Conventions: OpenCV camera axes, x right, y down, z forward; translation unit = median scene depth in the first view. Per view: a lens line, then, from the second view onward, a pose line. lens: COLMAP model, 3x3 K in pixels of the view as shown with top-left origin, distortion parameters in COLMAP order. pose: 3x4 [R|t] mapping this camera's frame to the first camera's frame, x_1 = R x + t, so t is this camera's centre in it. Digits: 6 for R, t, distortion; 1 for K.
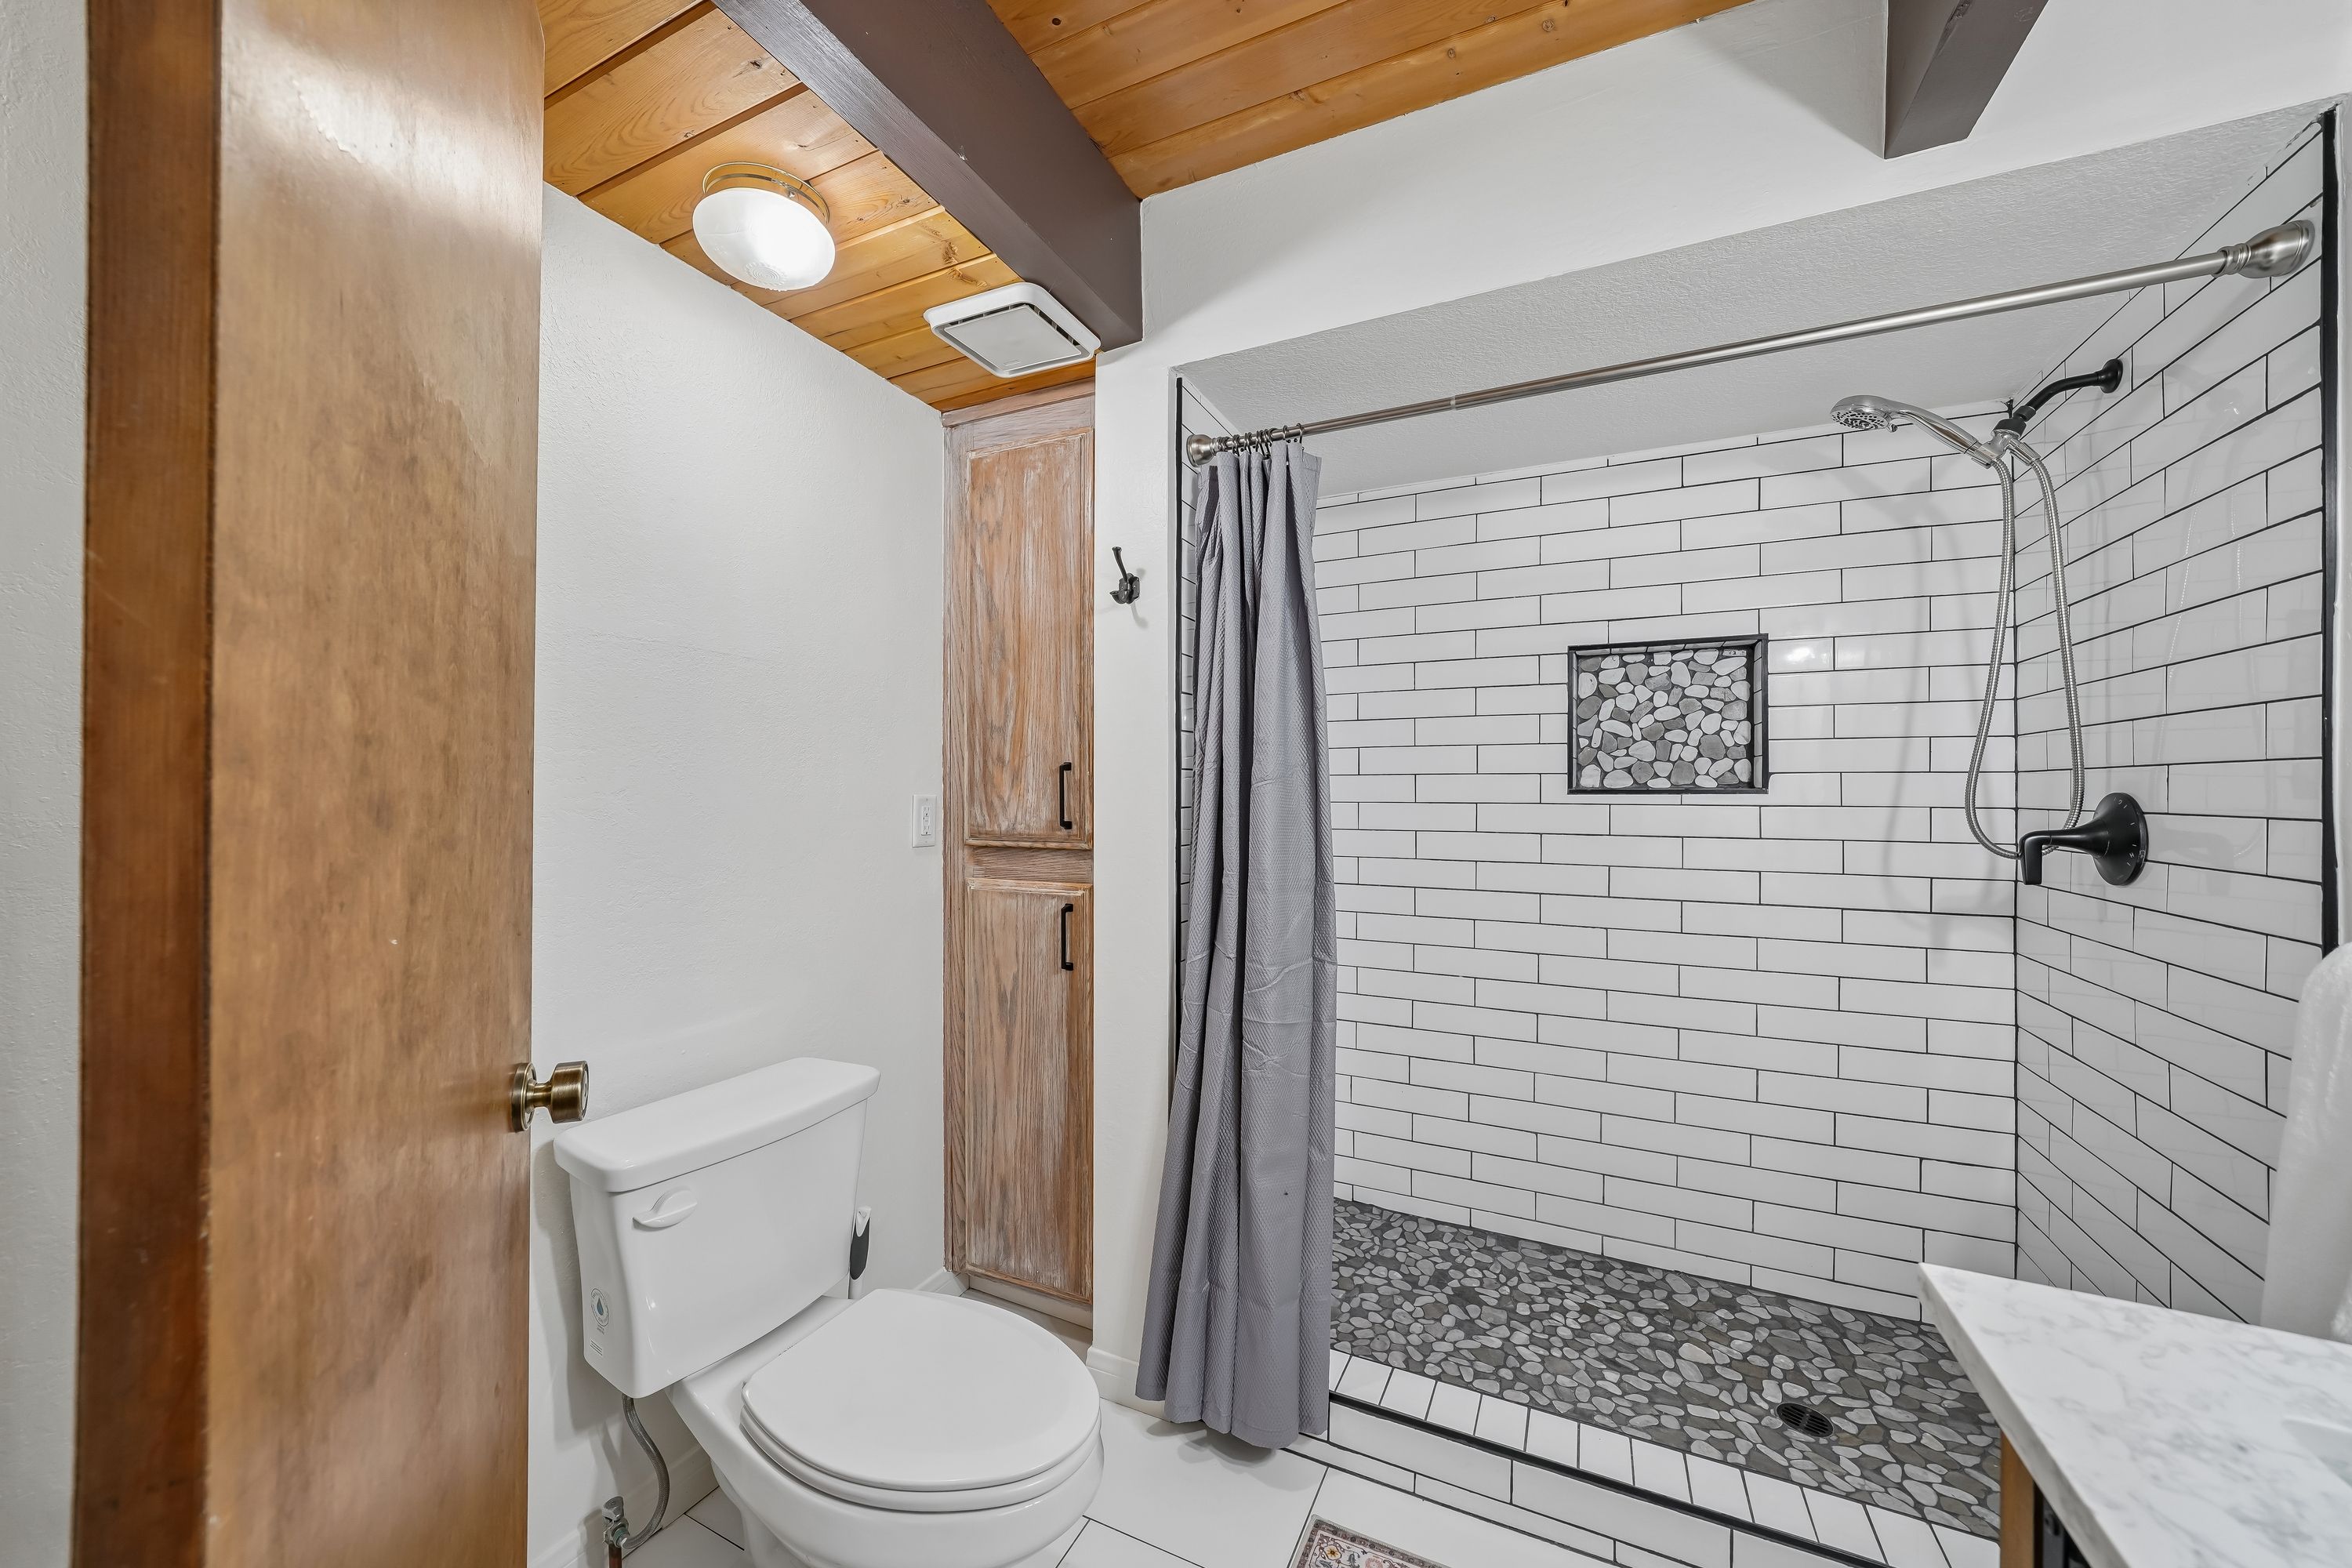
lens RADIAL K [[873.2, 0, 1166.8], [0, 873.2, 789.9], [0, 0, 1]] dist [-0.006012, 0.001774]
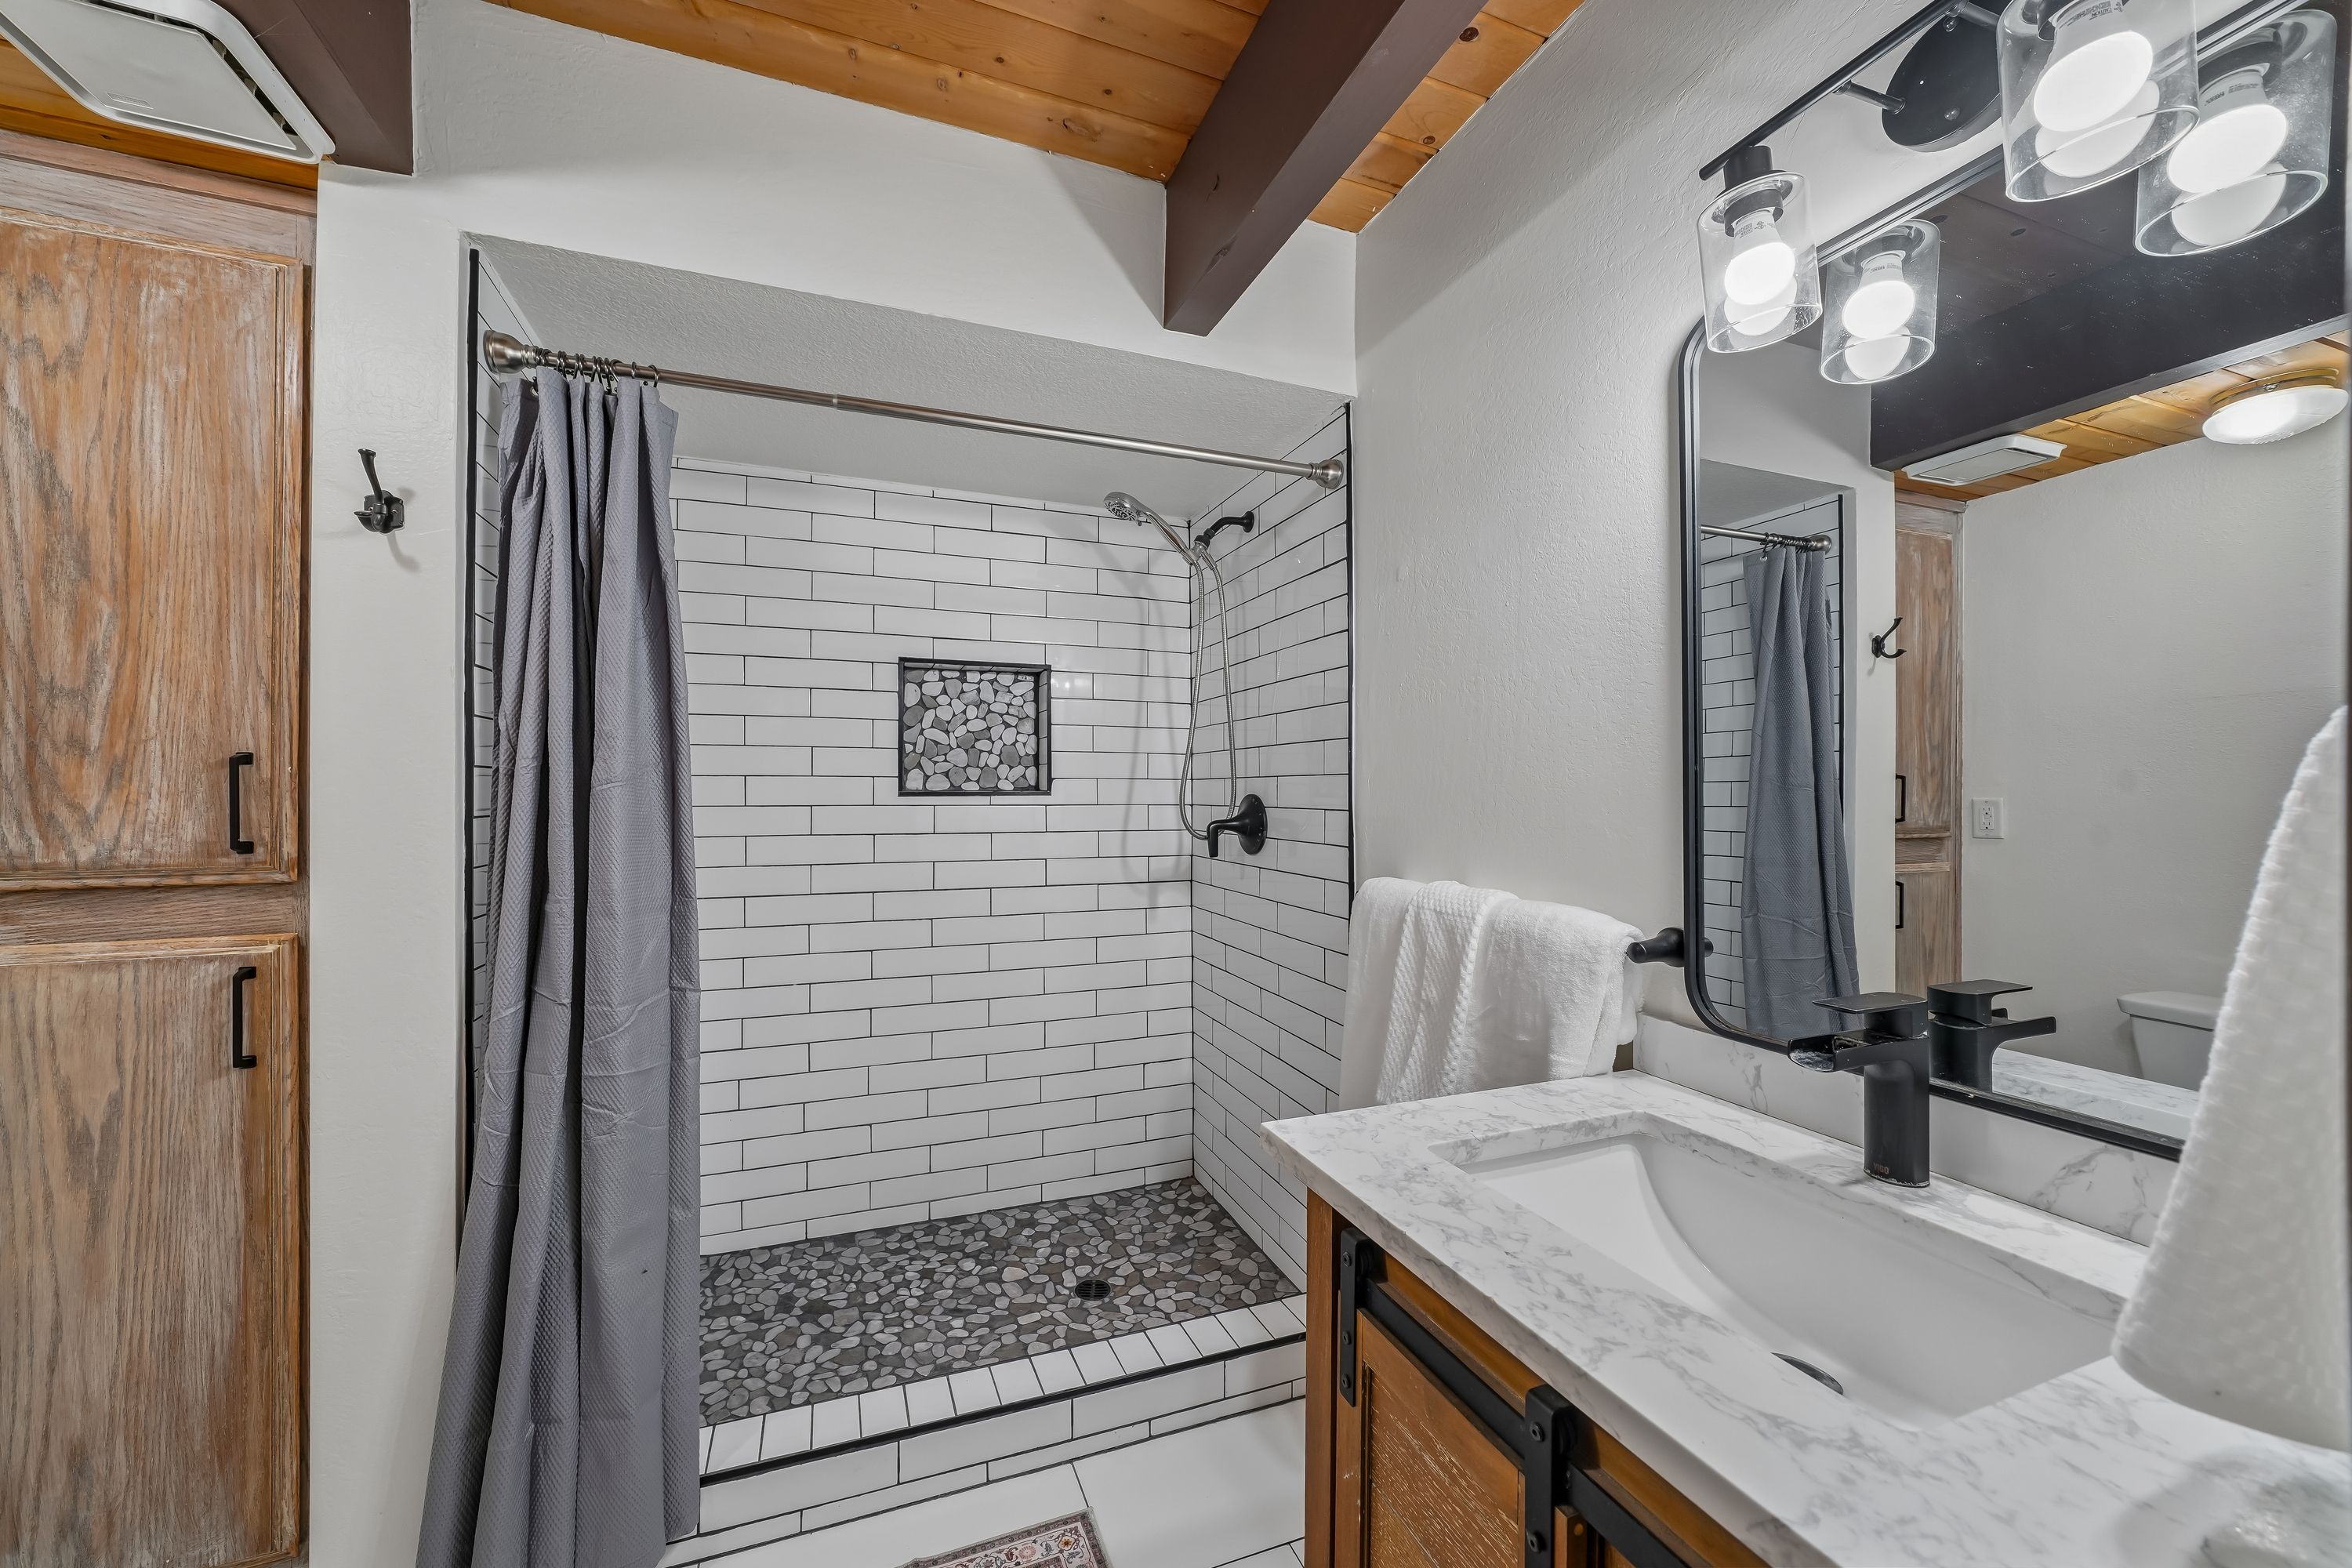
lens RADIAL K [[873.2, 0, 1164.9], [0, 873.2, 785.8], [0, 0, 1]] dist [-0.006012, 0.001774]
pose [[0.687543, 0.004076, 0.726132, -0.113687], [-0.000187, 0.999985, -0.005436, -0.002701], [-0.726143, 0.003602, 0.687534, 0.045390]]
